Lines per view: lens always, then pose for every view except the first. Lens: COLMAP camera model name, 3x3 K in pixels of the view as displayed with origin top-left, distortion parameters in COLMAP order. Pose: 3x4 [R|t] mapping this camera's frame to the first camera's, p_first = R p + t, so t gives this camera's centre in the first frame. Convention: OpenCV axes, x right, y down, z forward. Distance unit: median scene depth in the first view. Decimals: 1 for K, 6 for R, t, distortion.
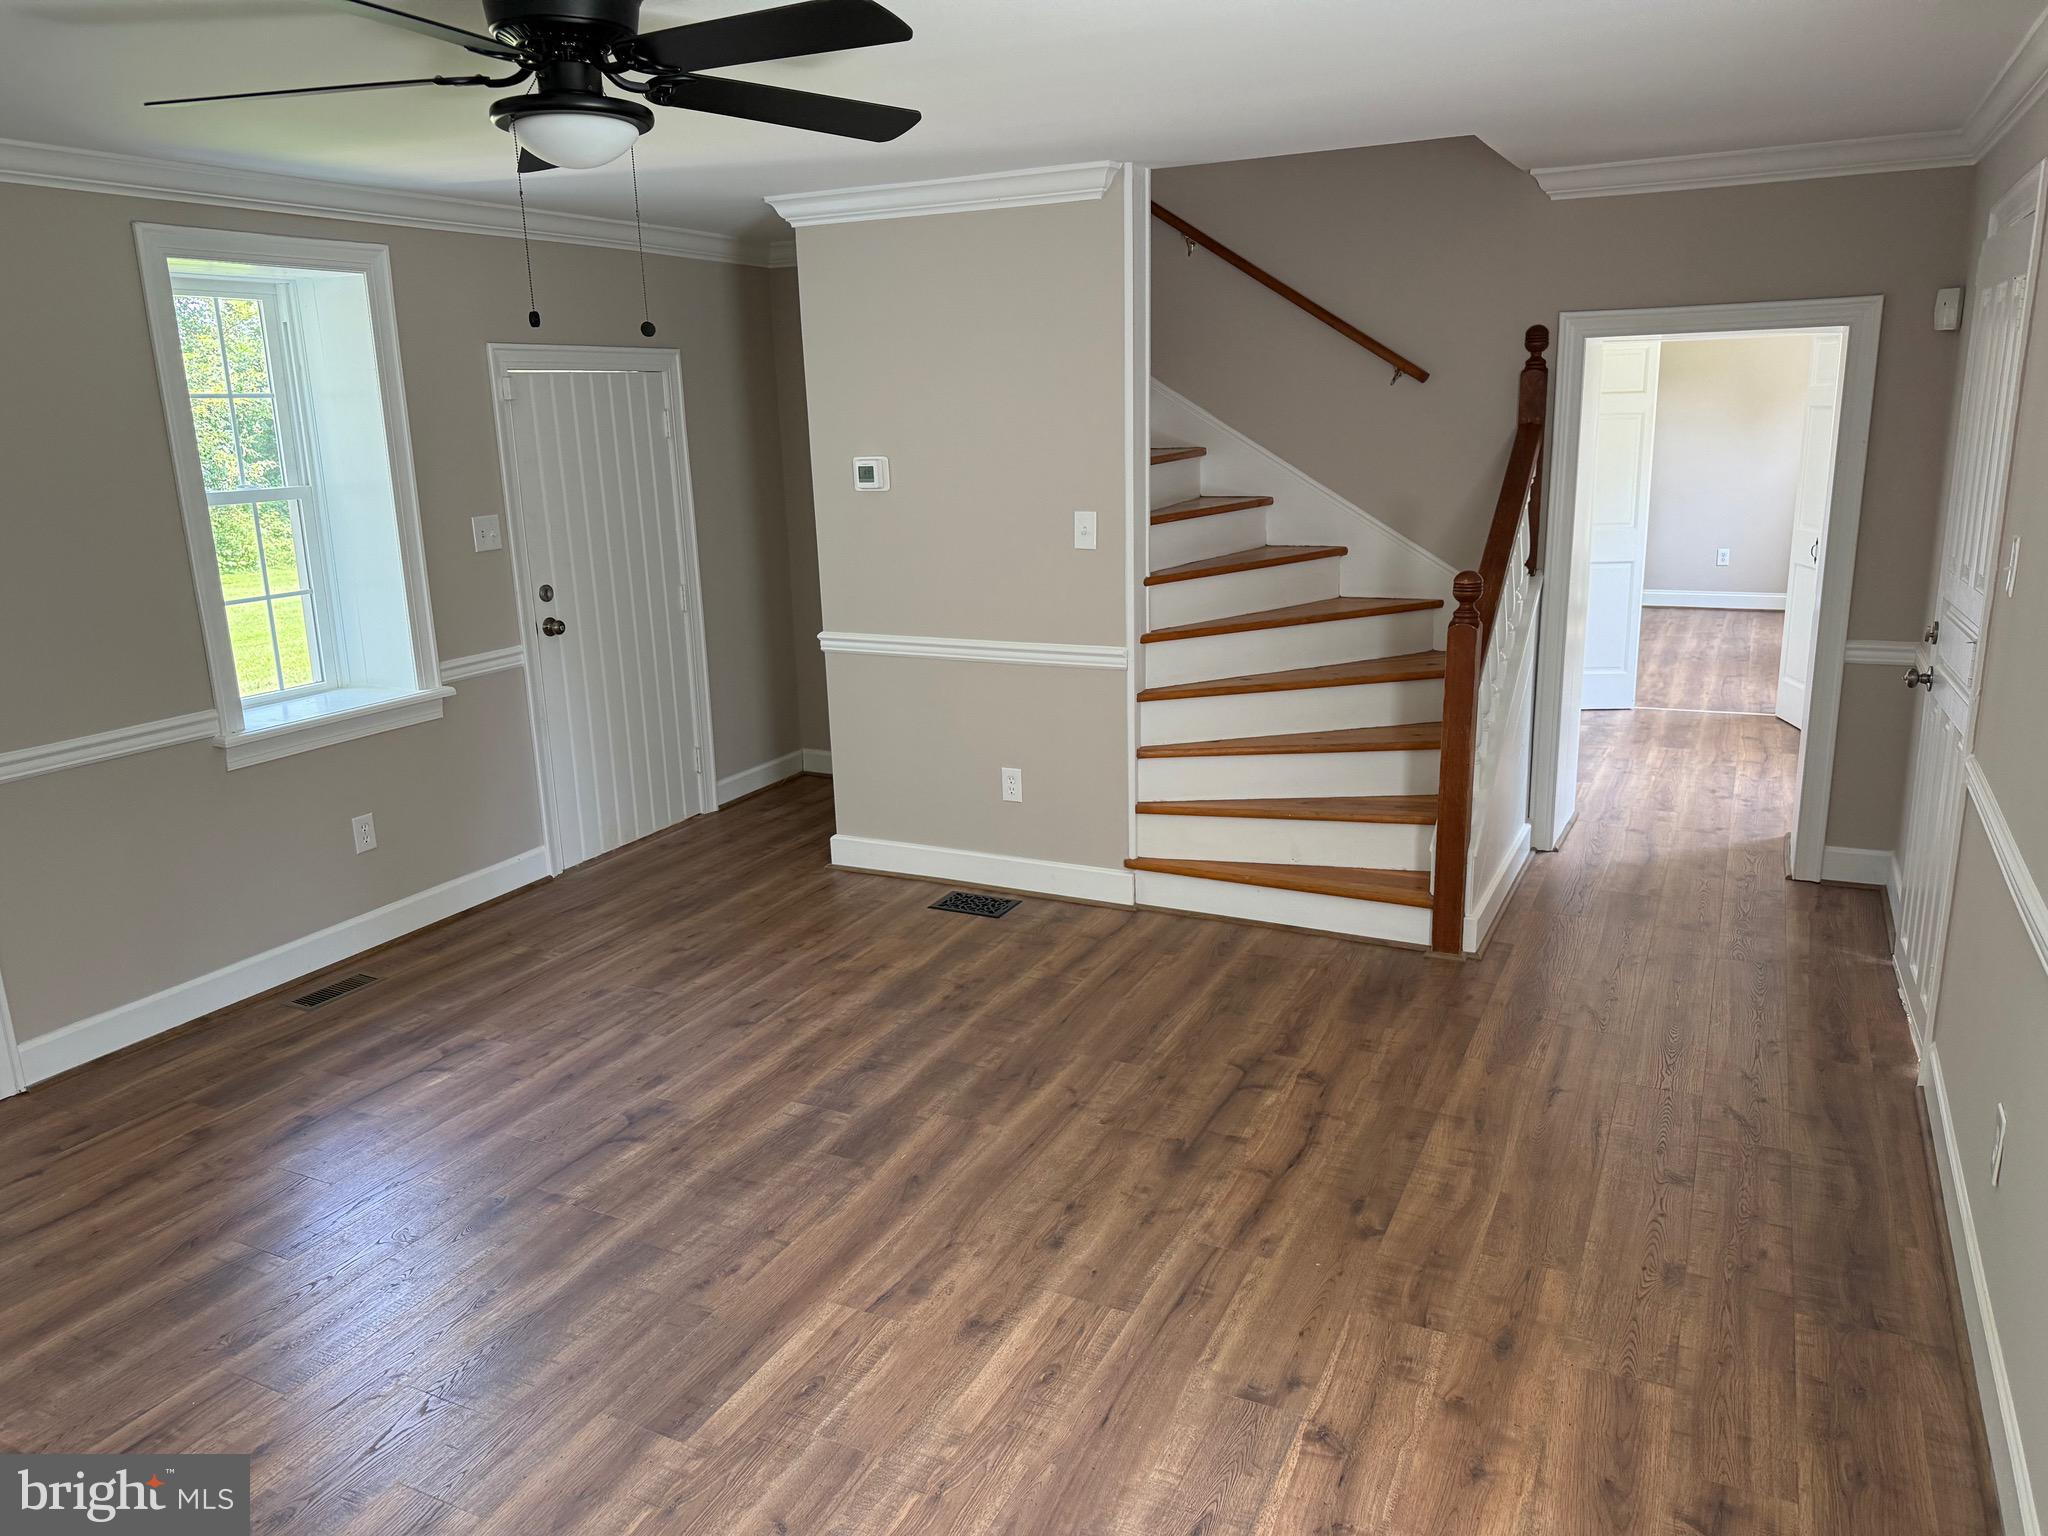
lens RADIAL K [[1446.7, 0, 1016.6], [0, 1446.7, 767.0], [0, 0, 1]] dist [0.066885, -0.093561]
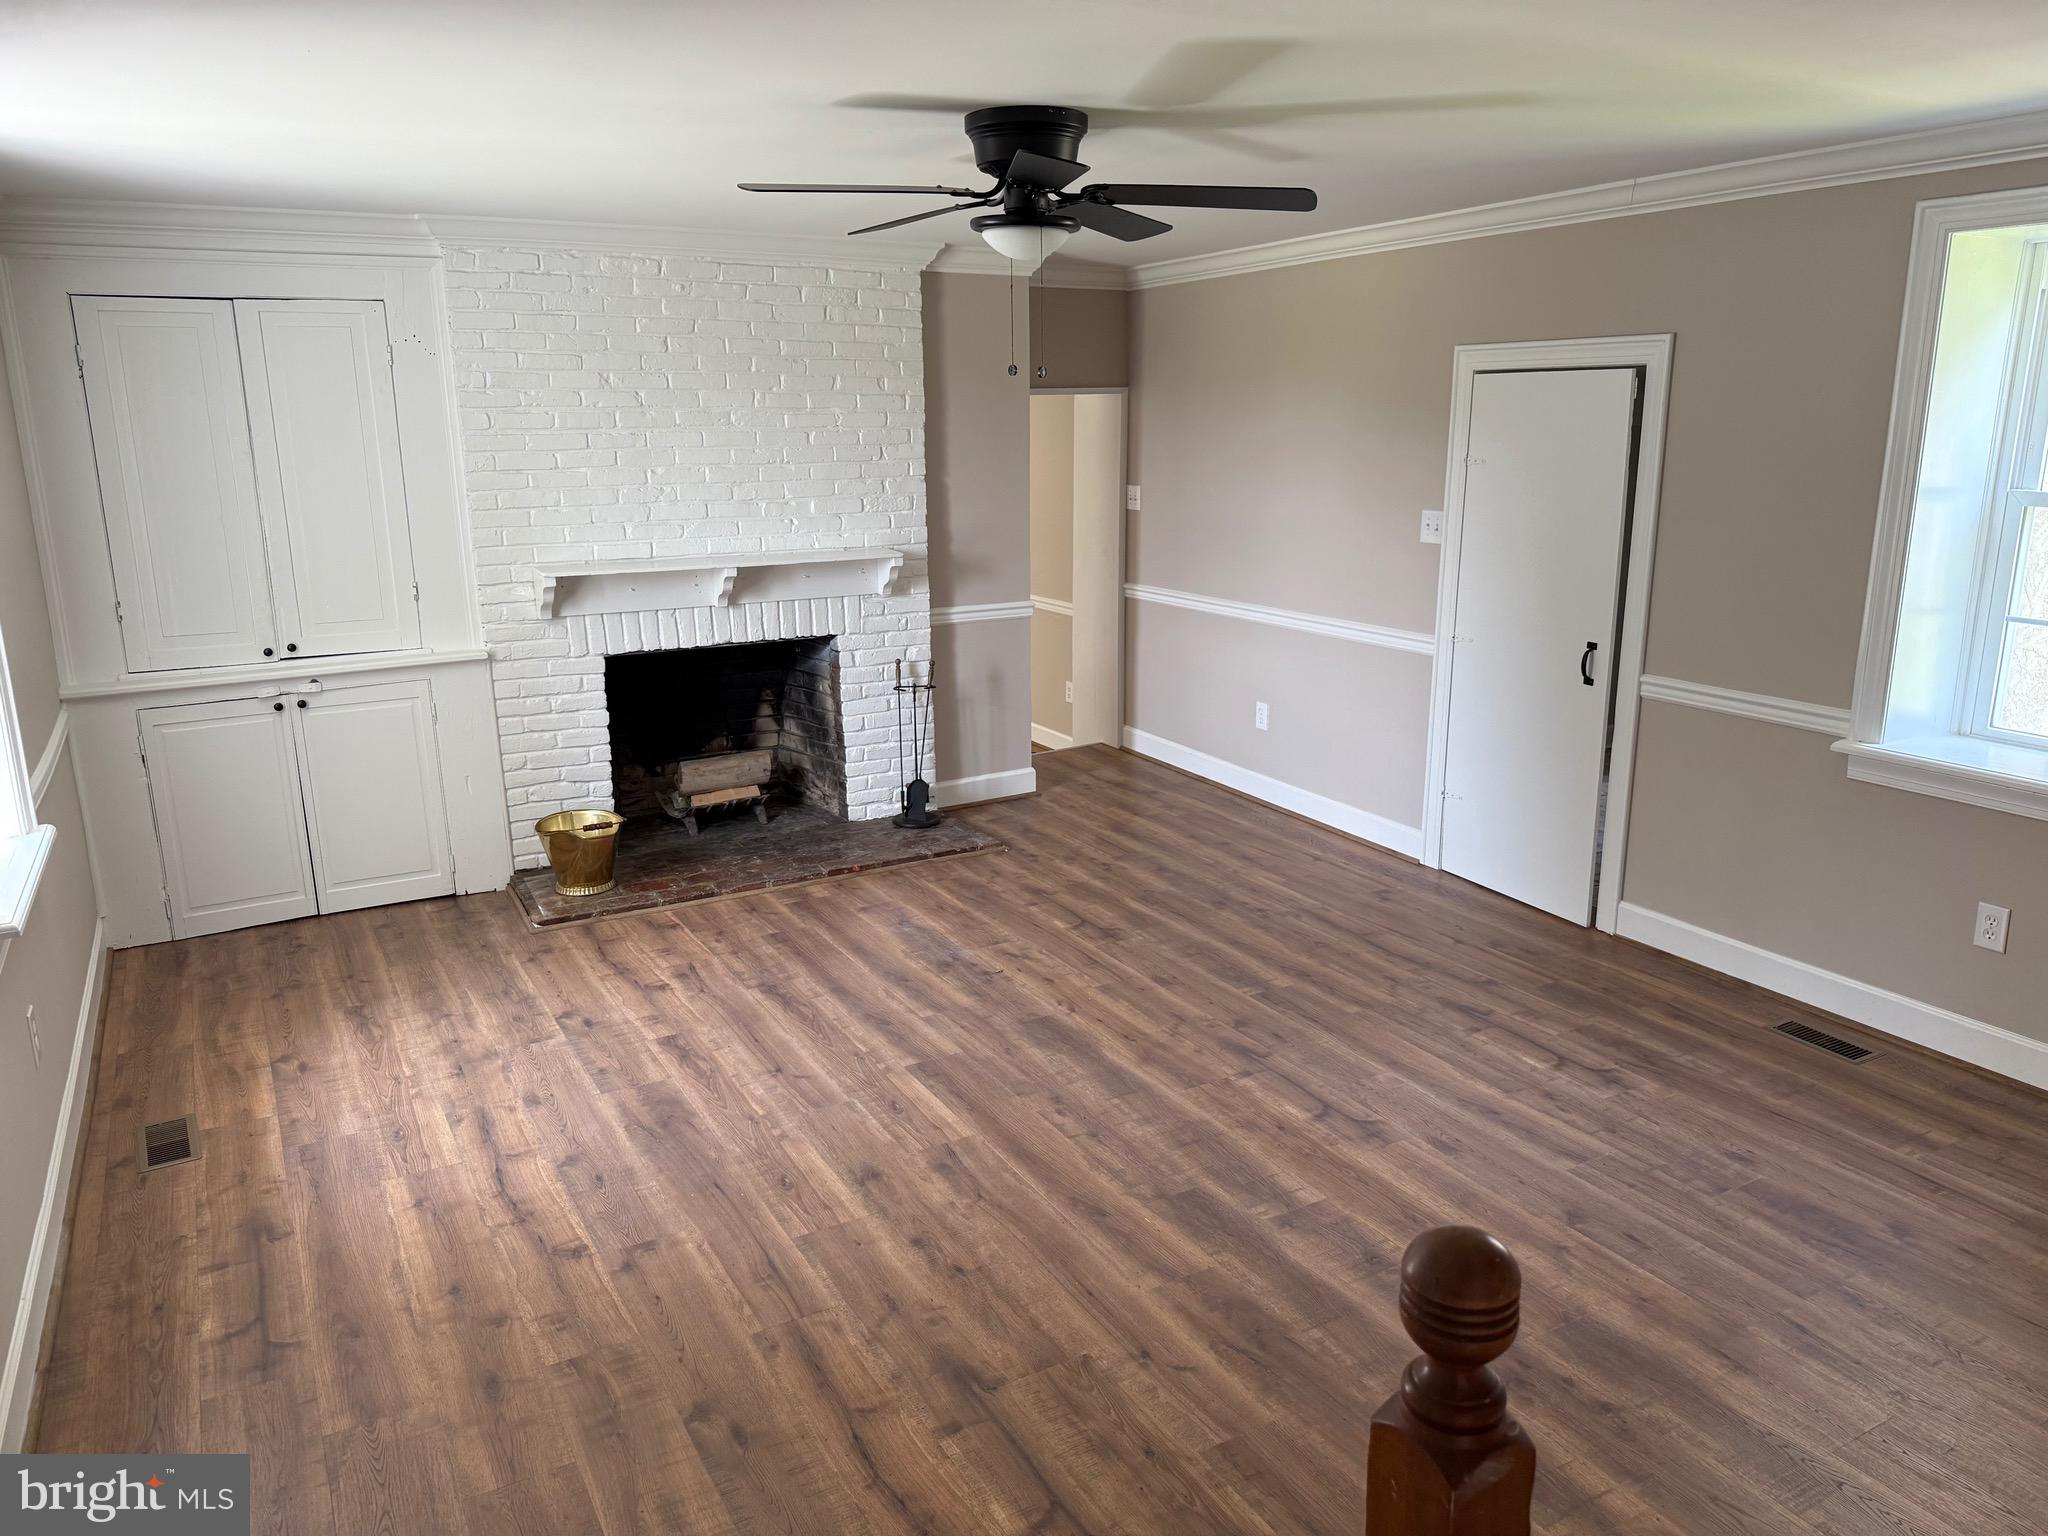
lens RADIAL K [[1446.7, 0, 1006.3], [0, 1446.7, 727.5], [0, 0, 1]] dist [0.066885, -0.093561]
pose [[-0.565431, 0.215542, -0.796134, 0.633843], [-0.172164, 0.913145, 0.369495, -0.345278], [0.806628, 0.345989, -0.479211, 1.217841]]
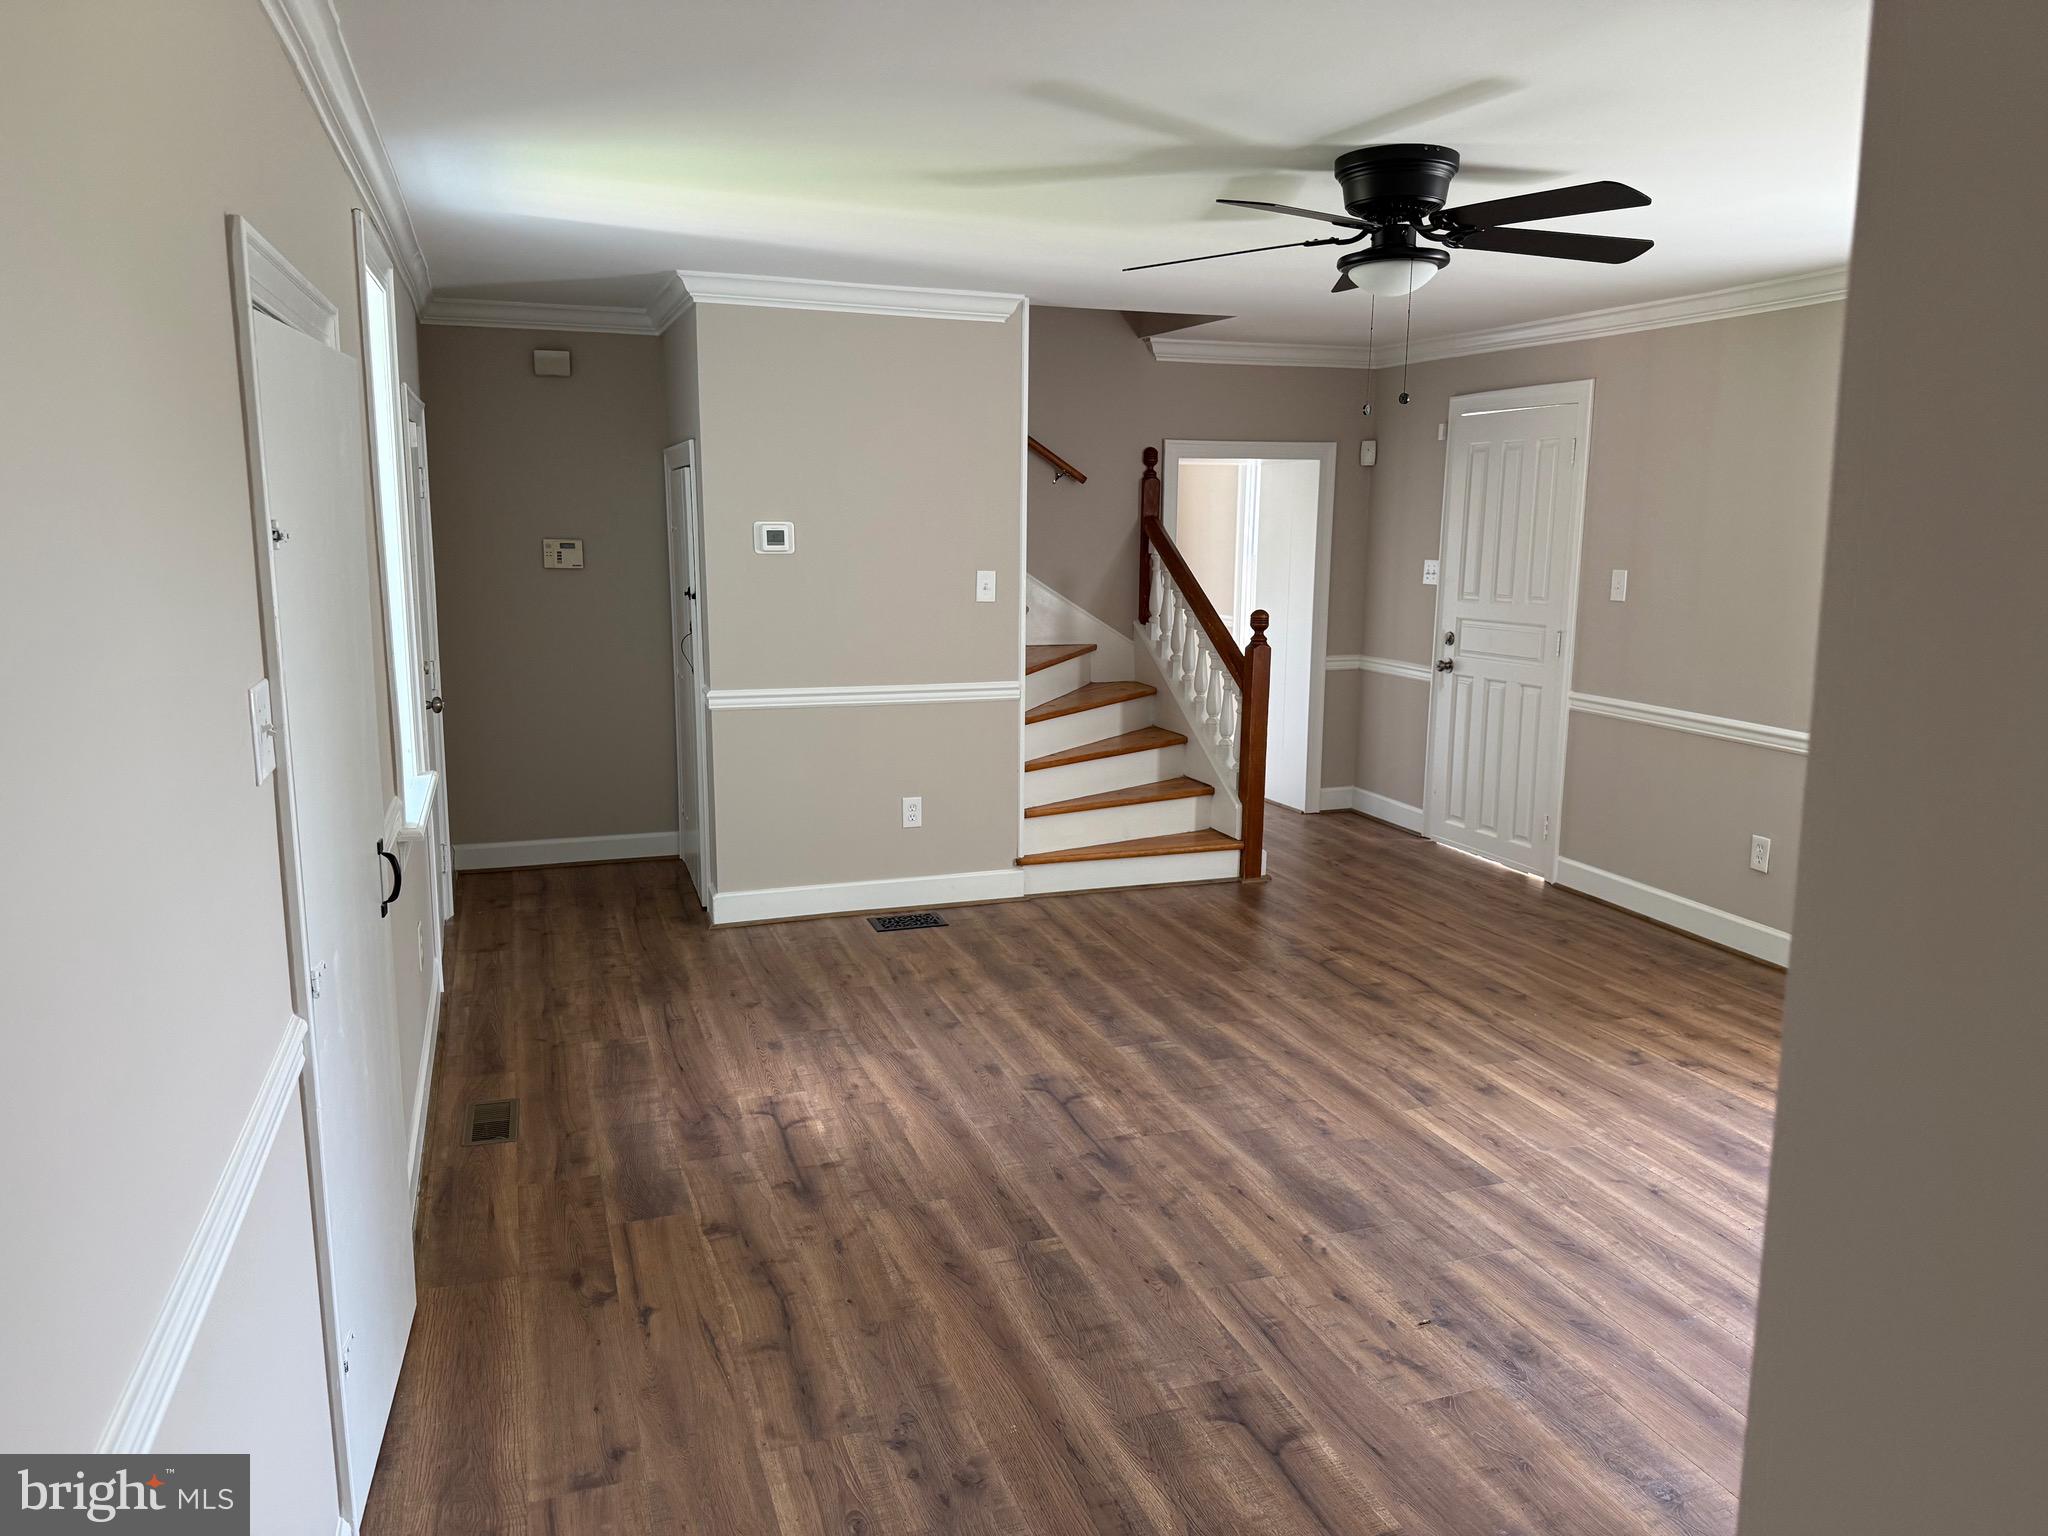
lens RADIAL K [[1446.7, 0, 1031.7], [0, 1446.7, 755.0], [0, 0, 1]] dist [0.066885, -0.093561]
pose [[0.685579, -0.085225, 0.722993, -1.072757], [0.150888, 0.988193, -0.026594, 0.017126], [-0.712190, 0.127323, 0.690343, 0.212986]]
